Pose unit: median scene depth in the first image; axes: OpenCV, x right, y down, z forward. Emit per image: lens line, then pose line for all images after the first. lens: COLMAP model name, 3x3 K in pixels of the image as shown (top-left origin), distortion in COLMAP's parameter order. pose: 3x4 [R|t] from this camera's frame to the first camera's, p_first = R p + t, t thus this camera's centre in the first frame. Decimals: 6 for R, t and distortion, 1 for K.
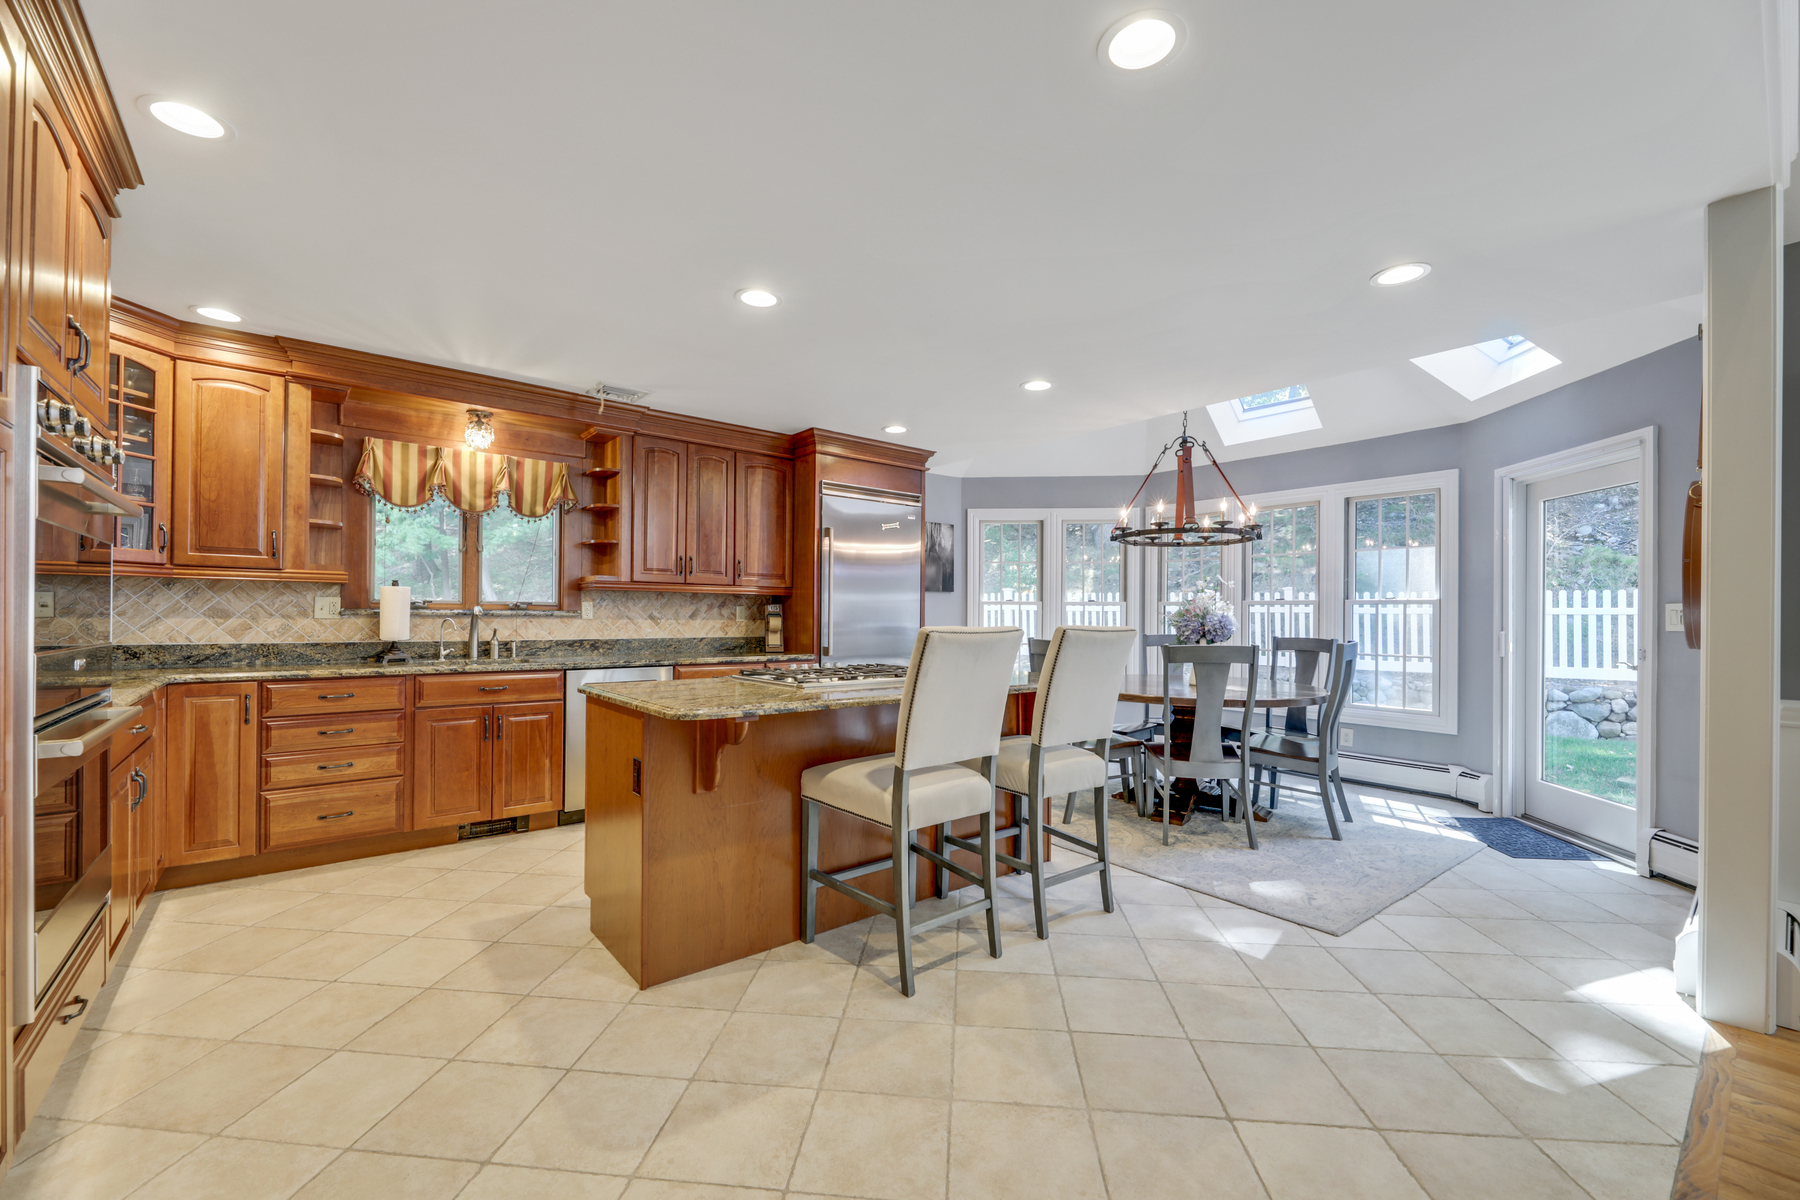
lens RADIAL K [[726.4, 0, 896.3], [0, 726.4, 610.4], [0, 0, 1]] dist [0.000090, -0.003199]
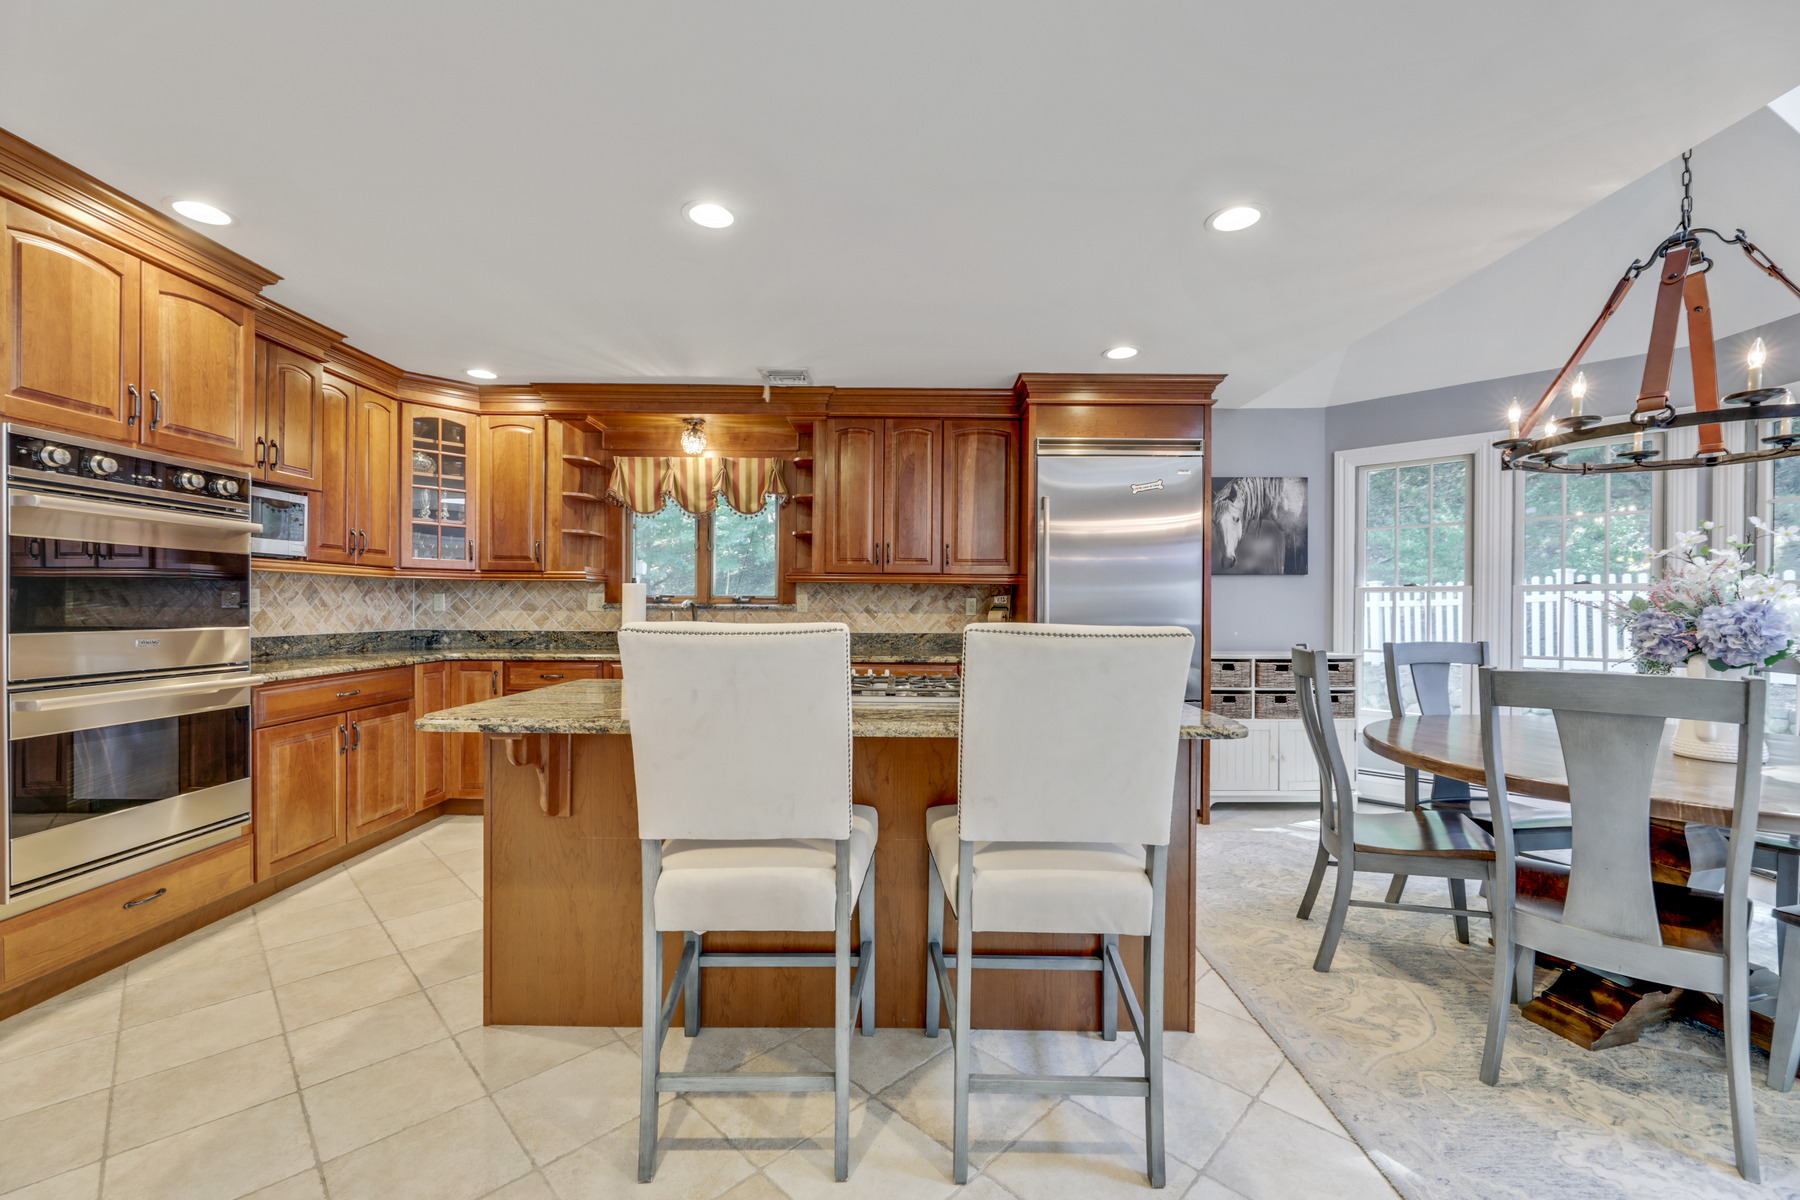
lens RADIAL K [[726.4, 0, 896.3], [0, 726.4, 610.4], [0, 0, 1]] dist [0.000090, -0.003199]
pose [[0.776854, -0.000006, -0.629681, 0.336720], [0.004215, 0.999978, 0.005191, 0.005164], [0.629667, -0.006687, 0.776836, 0.348332]]
